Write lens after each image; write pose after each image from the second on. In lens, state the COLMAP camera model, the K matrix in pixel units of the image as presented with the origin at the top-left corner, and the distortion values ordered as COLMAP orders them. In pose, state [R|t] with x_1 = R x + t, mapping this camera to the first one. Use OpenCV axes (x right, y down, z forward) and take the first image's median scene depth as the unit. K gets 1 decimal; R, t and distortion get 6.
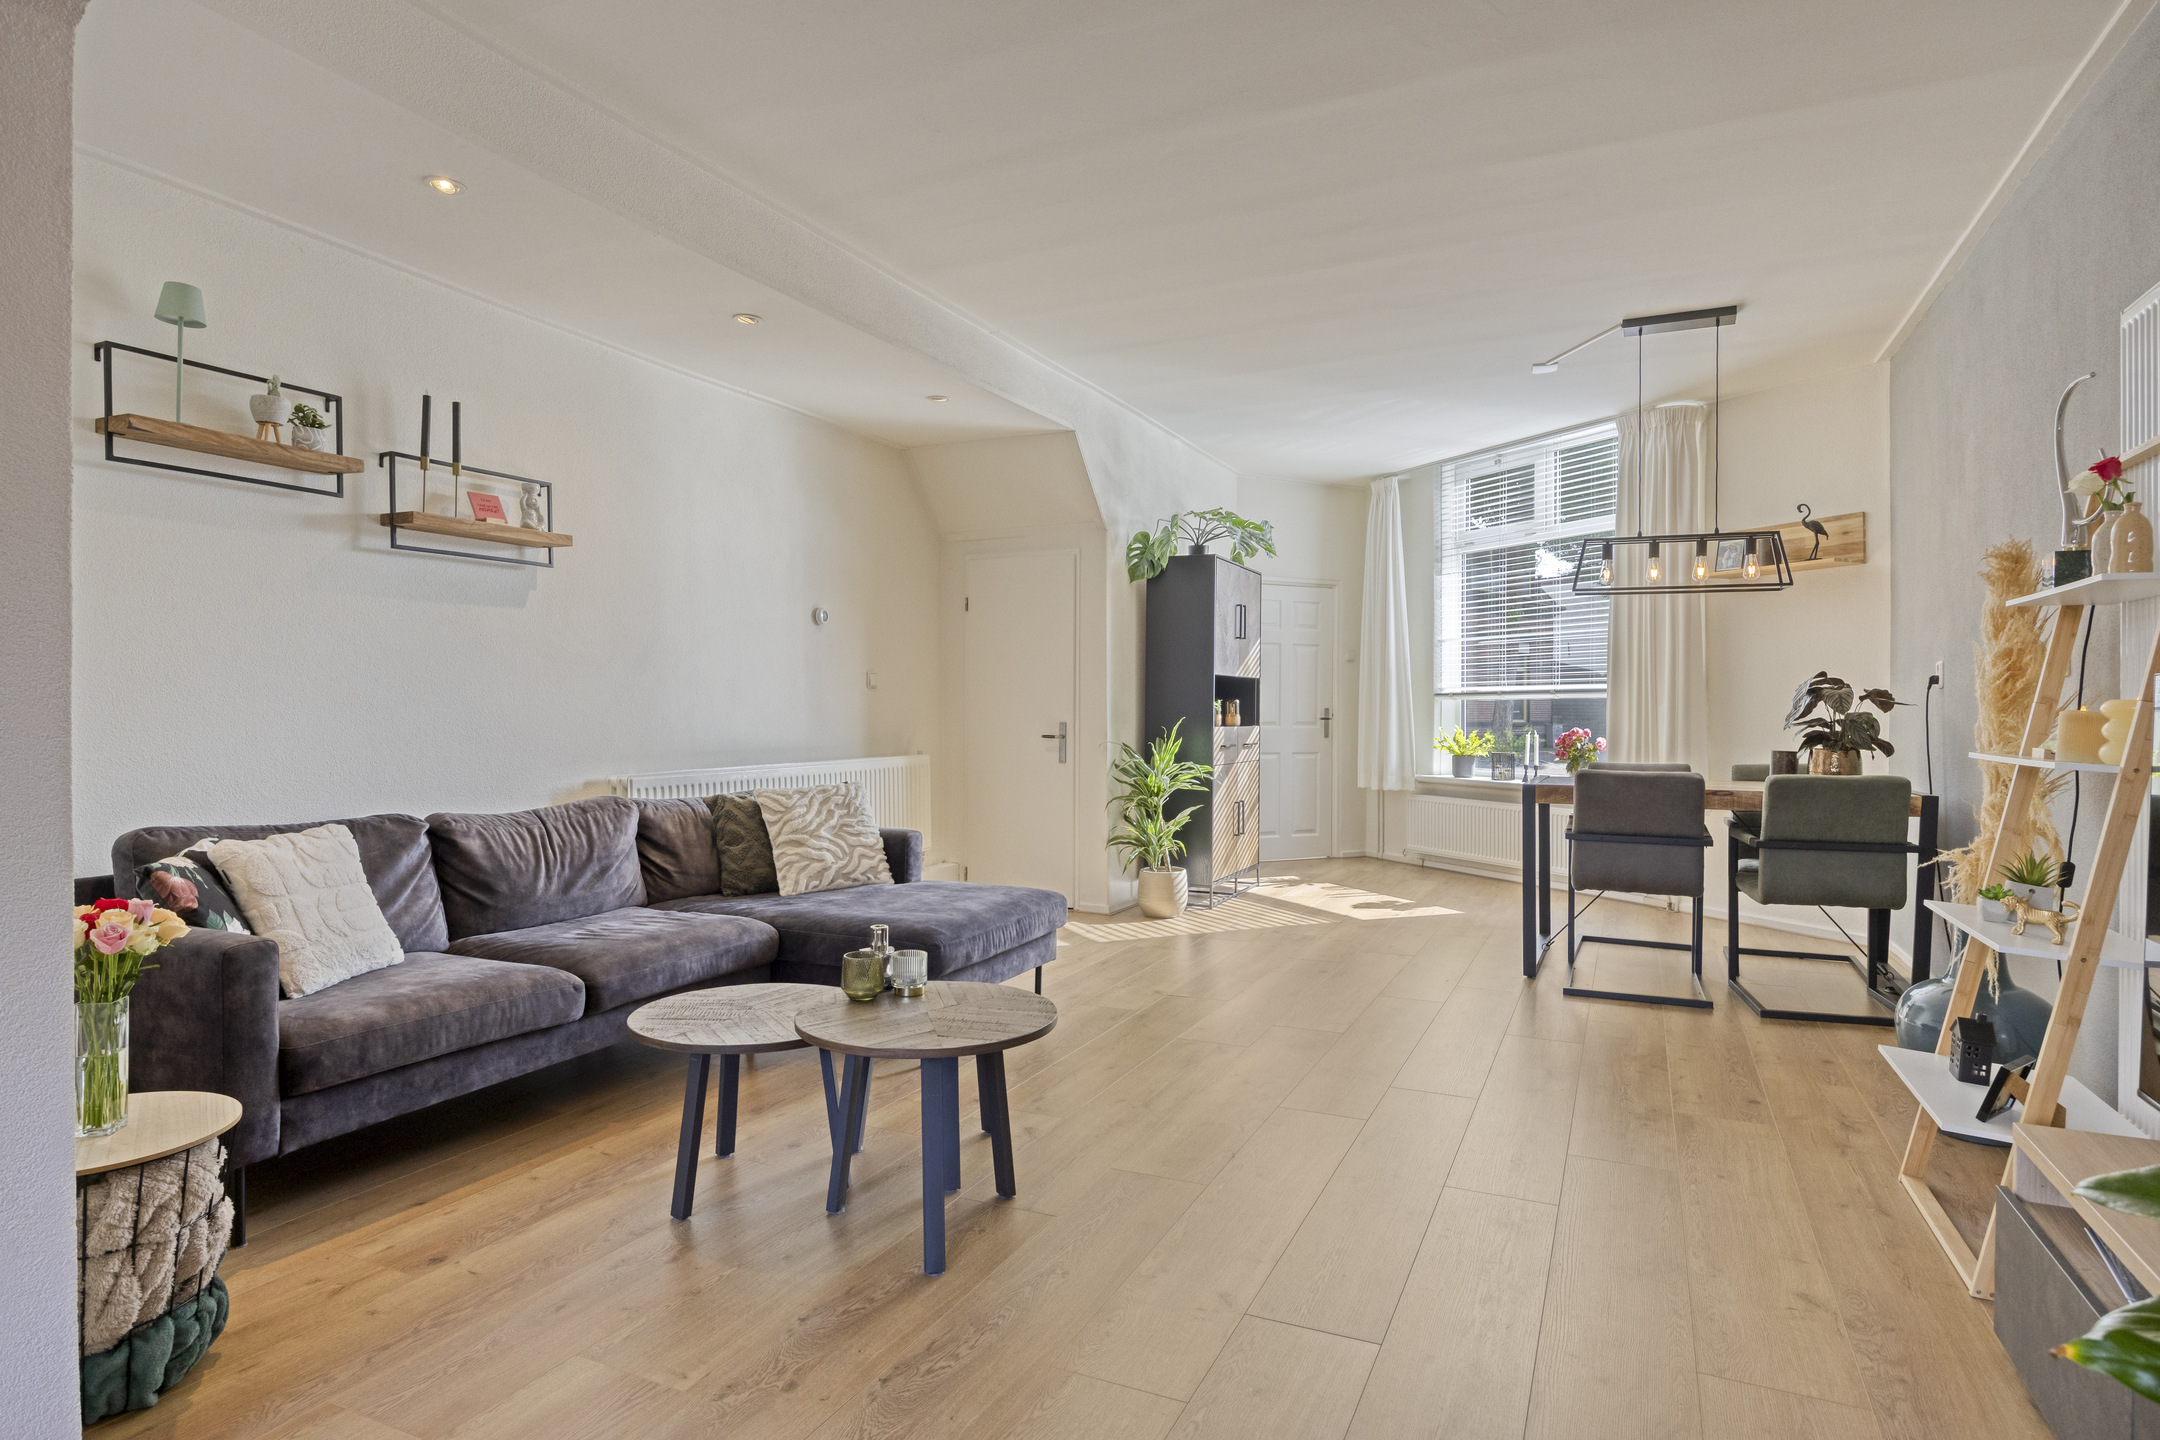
lens RADIAL K [[1187.0, 0, 1083.0], [0, 1187.0, 713.4], [0, 0, 1]] dist [-0.000123, -0.000107]
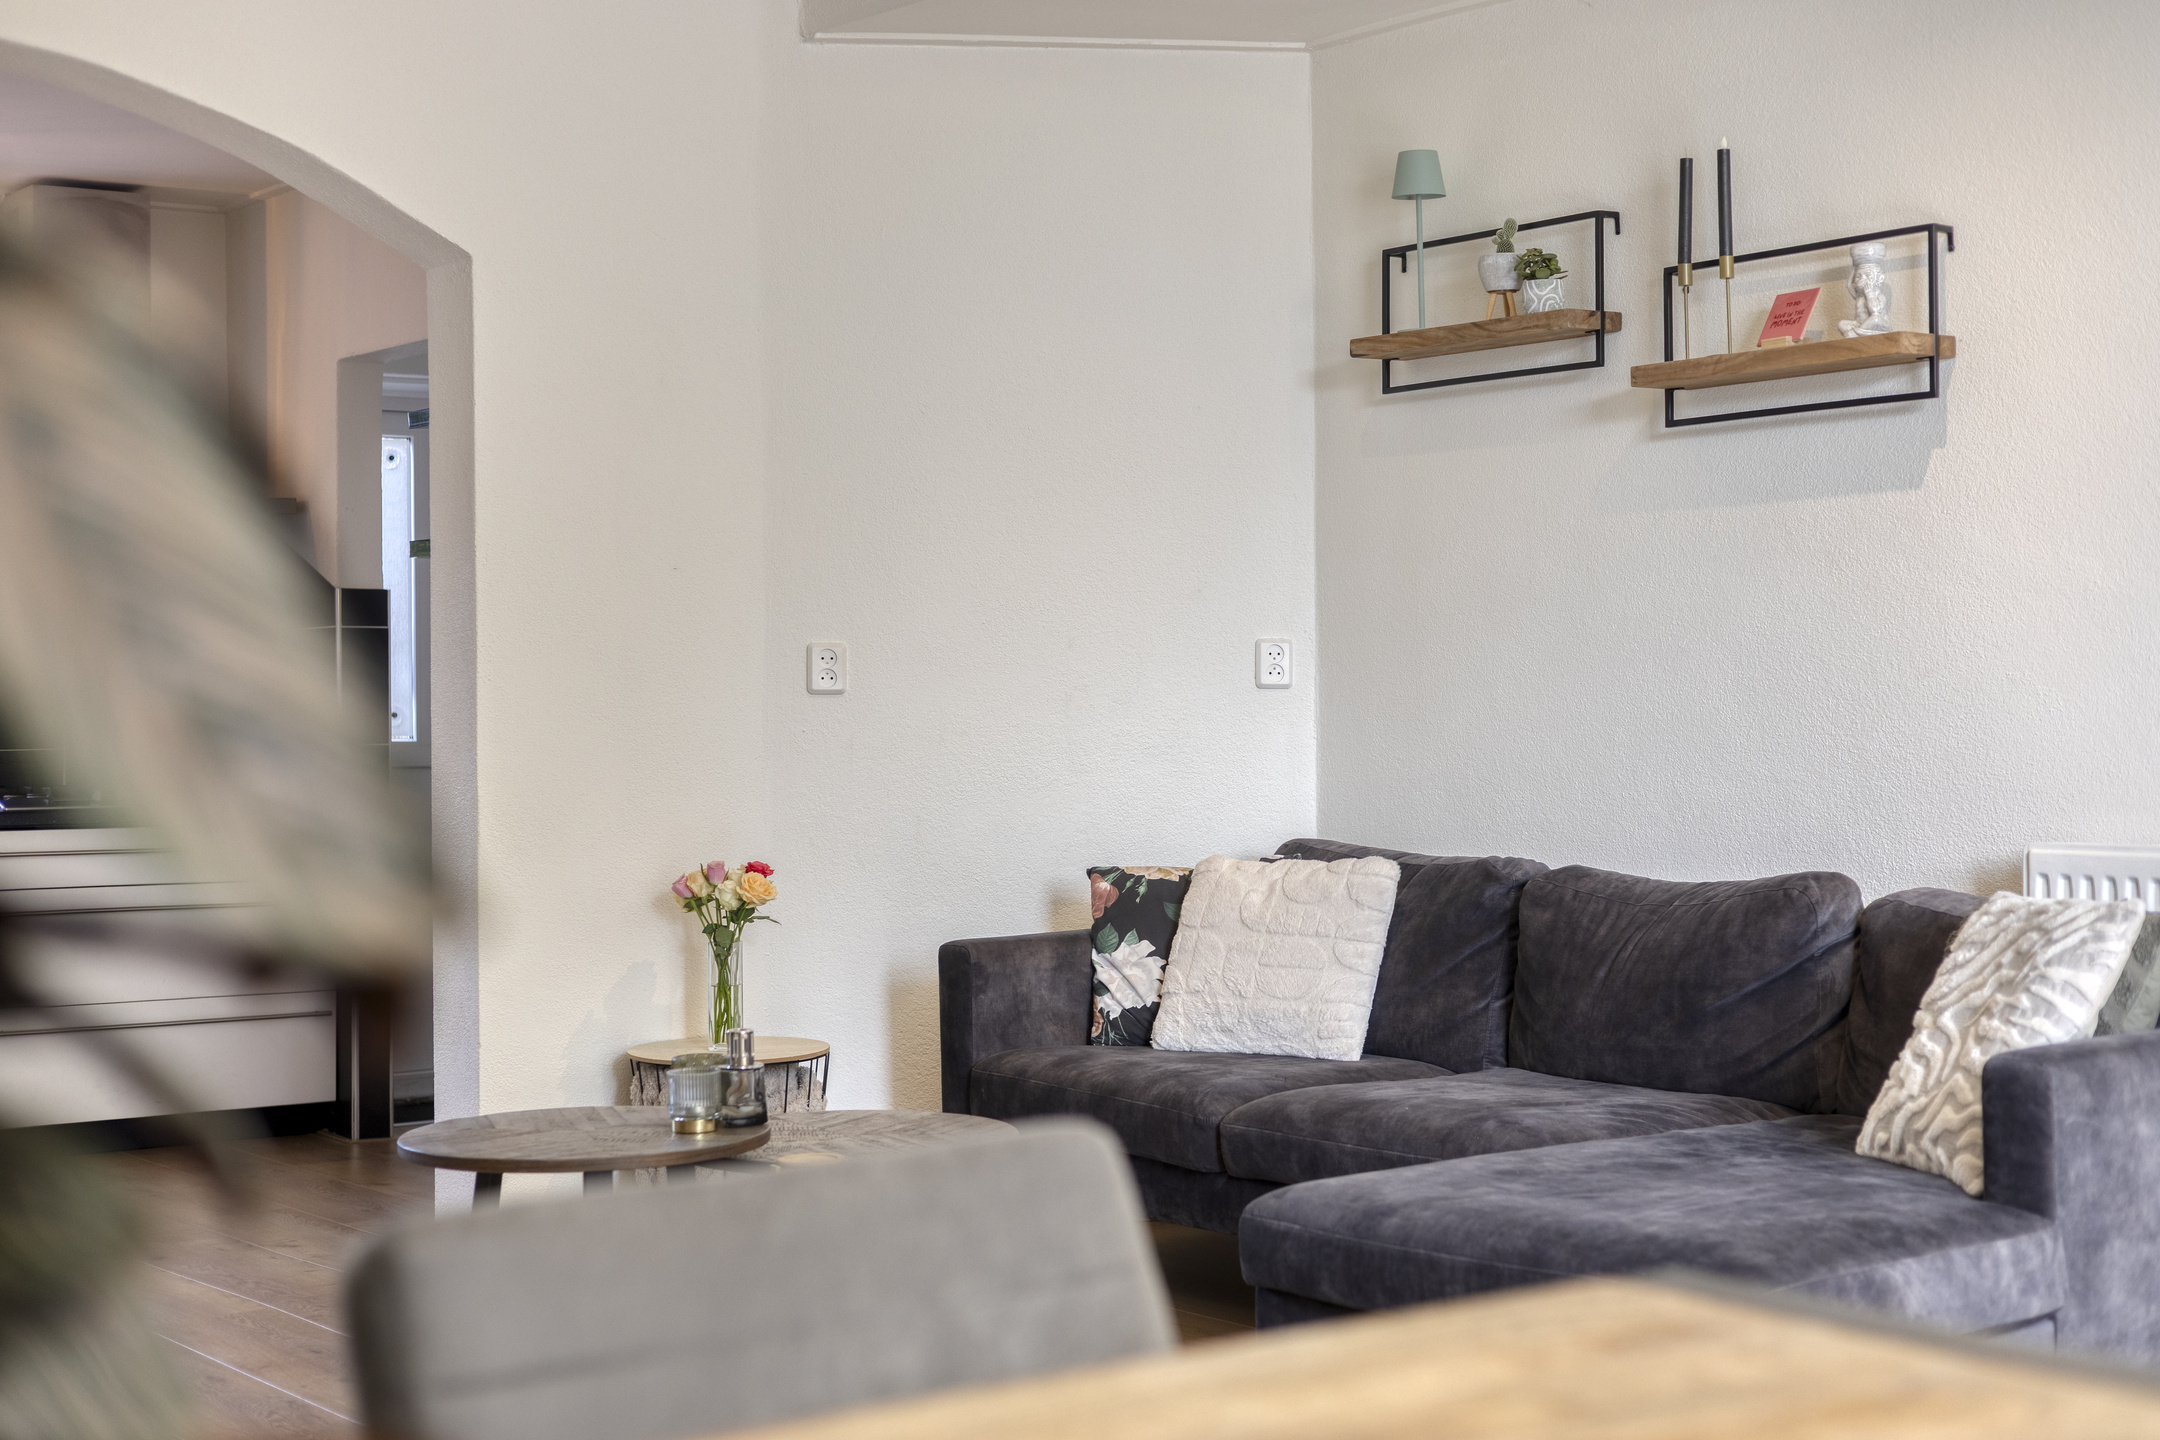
lens RADIAL K [[2998.2, 0, 1078.1], [0, 2998.2, 676.1], [0, 0, 1]] dist [0.003191, -0.019517]
pose [[-0.463927, -0.006675, -0.885848, 0.873345], [0.002206, 0.999960, -0.008690, -0.000971], [0.885871, -0.005986, -0.463893, 1.392980]]
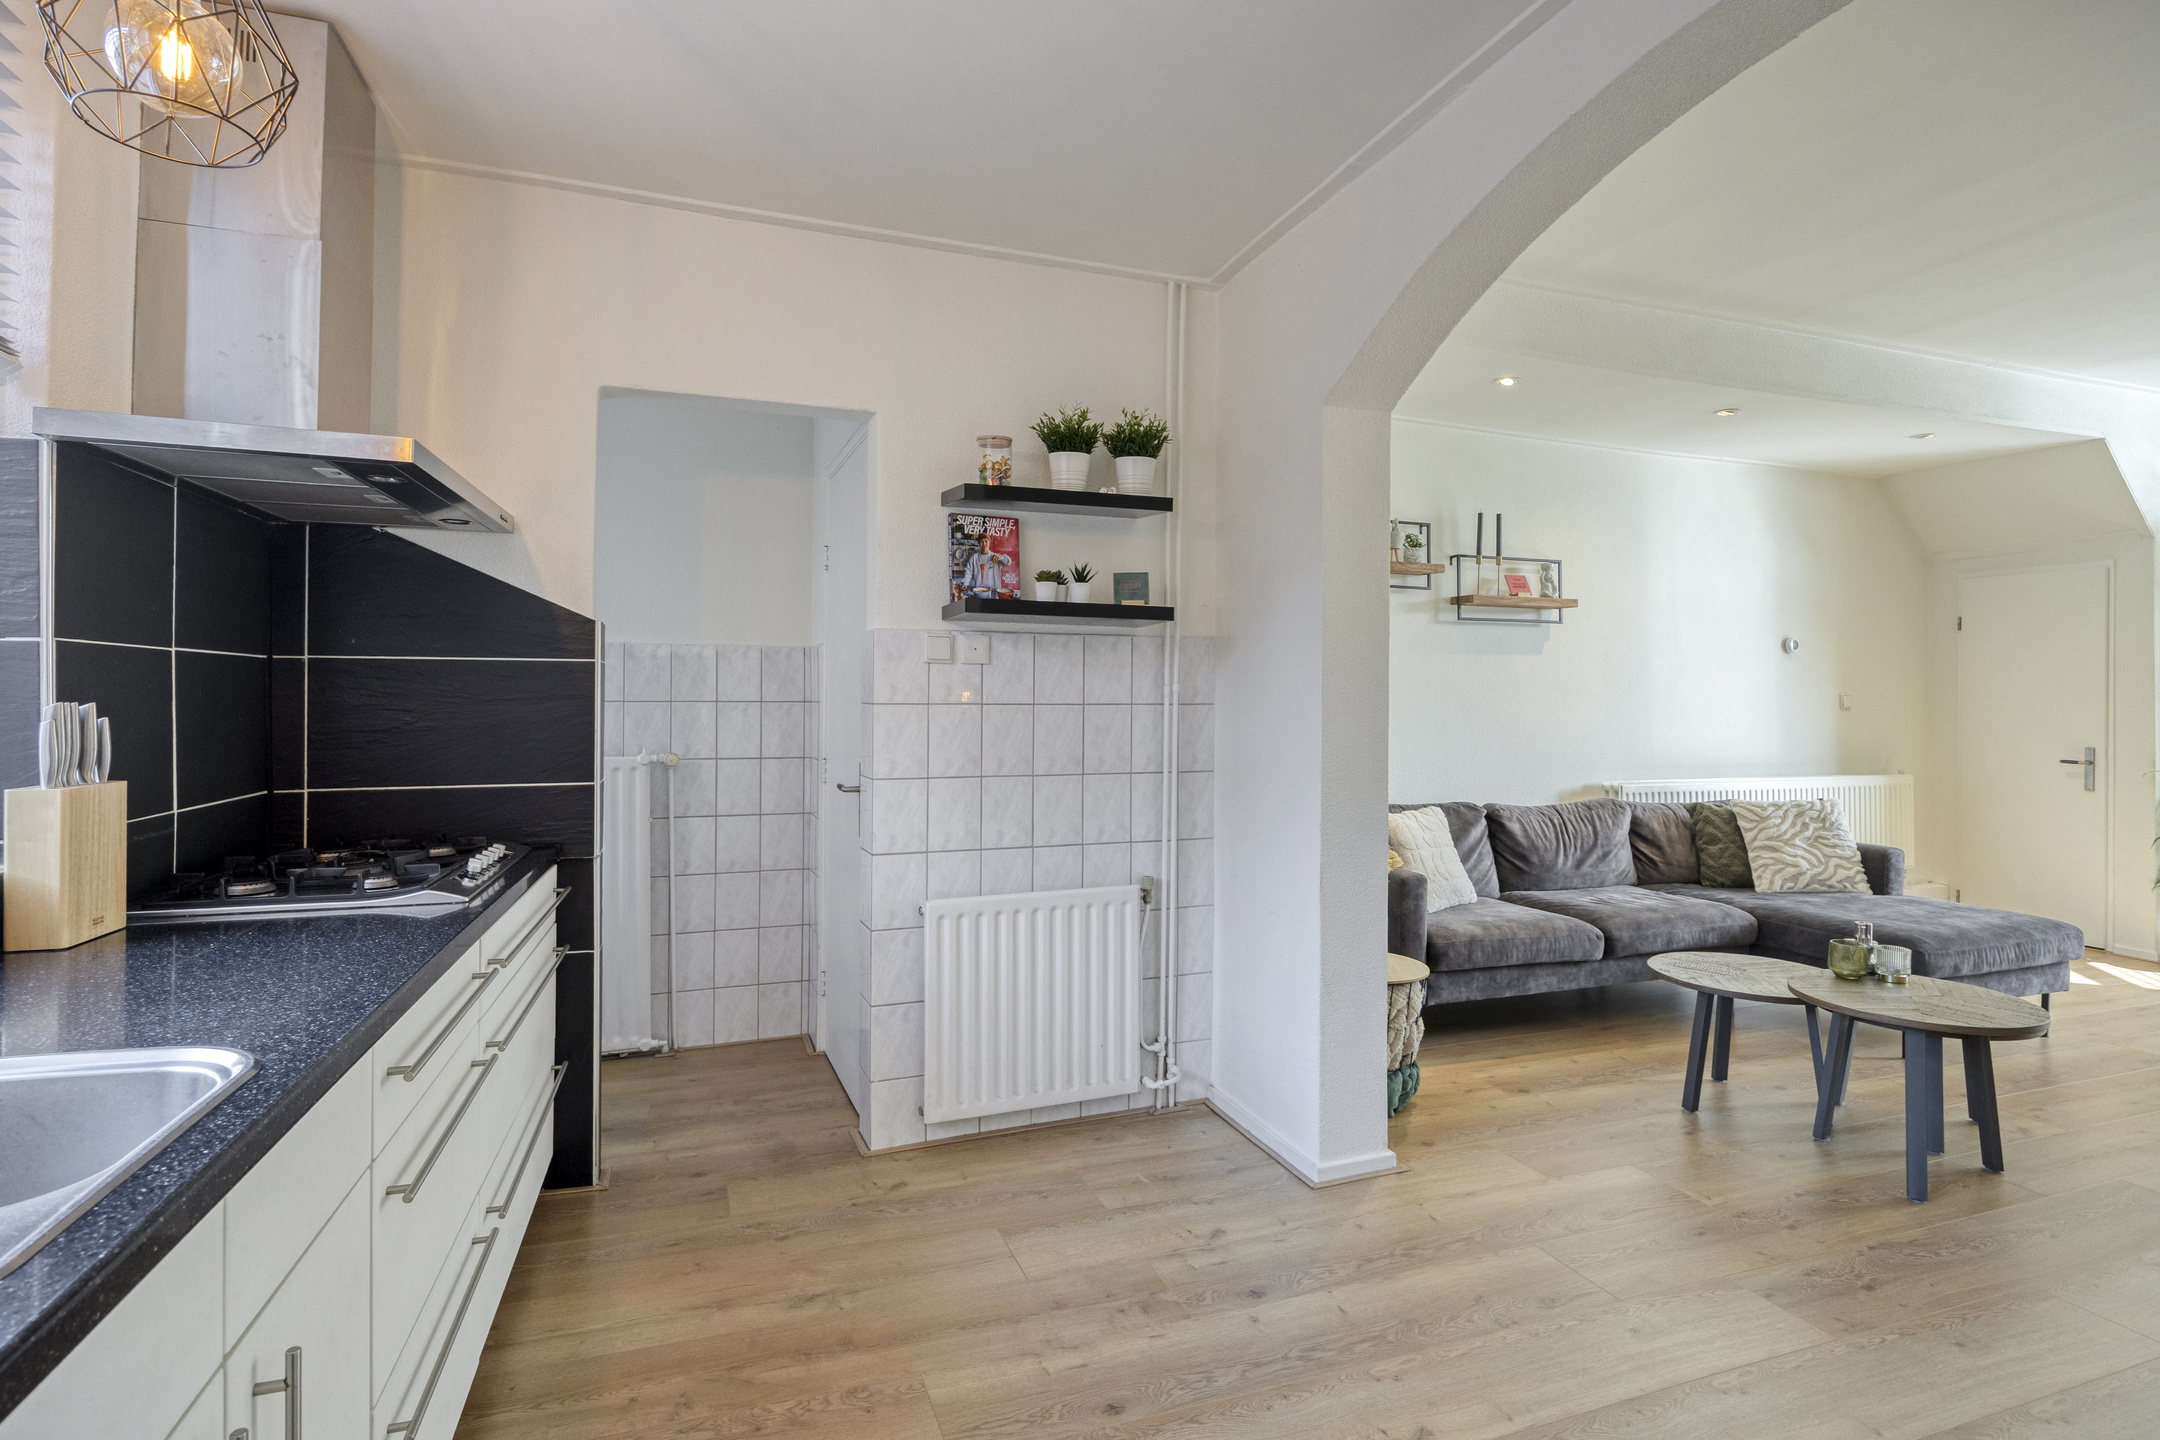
lens RADIAL K [[1081.6, 0, 1078.1], [0, 1081.6, 692.5], [0, 0, 1]] dist [-0.007571, -0.000566]
pose [[0.705760, -0.000018, -0.708451, 0.032674], [-0.011831, 0.999860, -0.011811, -0.027092], [0.708352, 0.016717, 0.705661, -0.266528]]
